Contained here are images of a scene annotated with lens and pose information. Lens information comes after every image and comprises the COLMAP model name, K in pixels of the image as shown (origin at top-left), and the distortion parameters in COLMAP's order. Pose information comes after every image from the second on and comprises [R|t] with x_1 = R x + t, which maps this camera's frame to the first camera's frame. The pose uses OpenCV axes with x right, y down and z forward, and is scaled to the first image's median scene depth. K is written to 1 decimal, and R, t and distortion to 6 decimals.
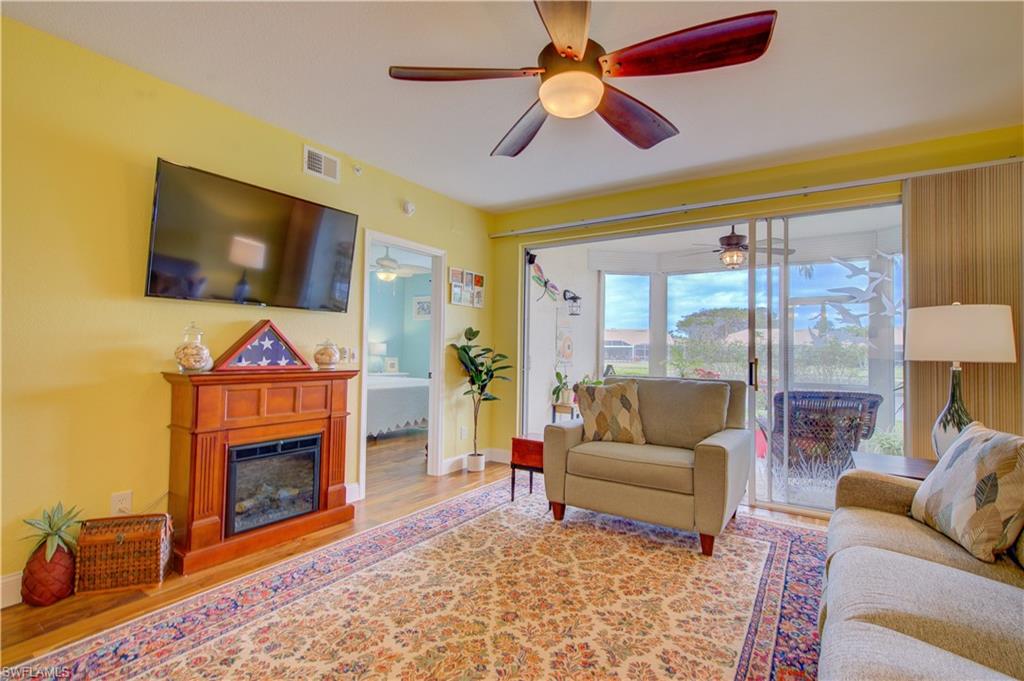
lens RADIAL K [[481.6, 0, 508.4], [0, 481.6, 336.0], [0, 0, 1]] dist [0.004641, -0.001513]
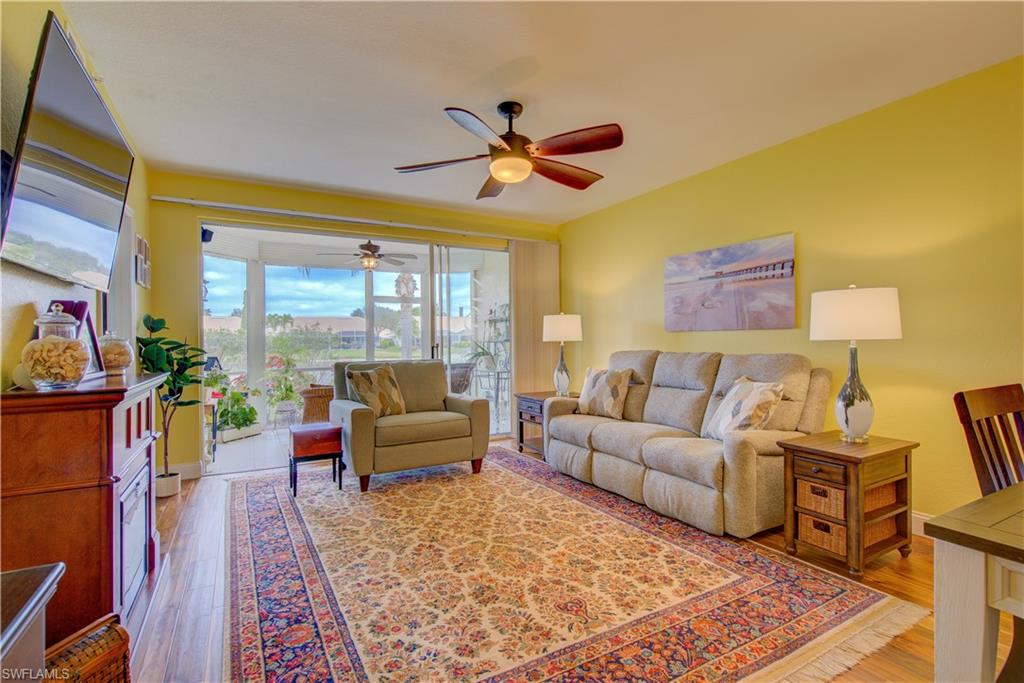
lens RADIAL K [[481.6, 0, 514.5], [0, 481.6, 341.2], [0, 0, 1]] dist [0.004641, -0.001513]
pose [[0.446904, -0.024082, 0.894258, -0.914969], [-0.009119, 0.999463, 0.031472, -0.008919], [-0.894535, -0.022220, 0.446444, 0.236637]]
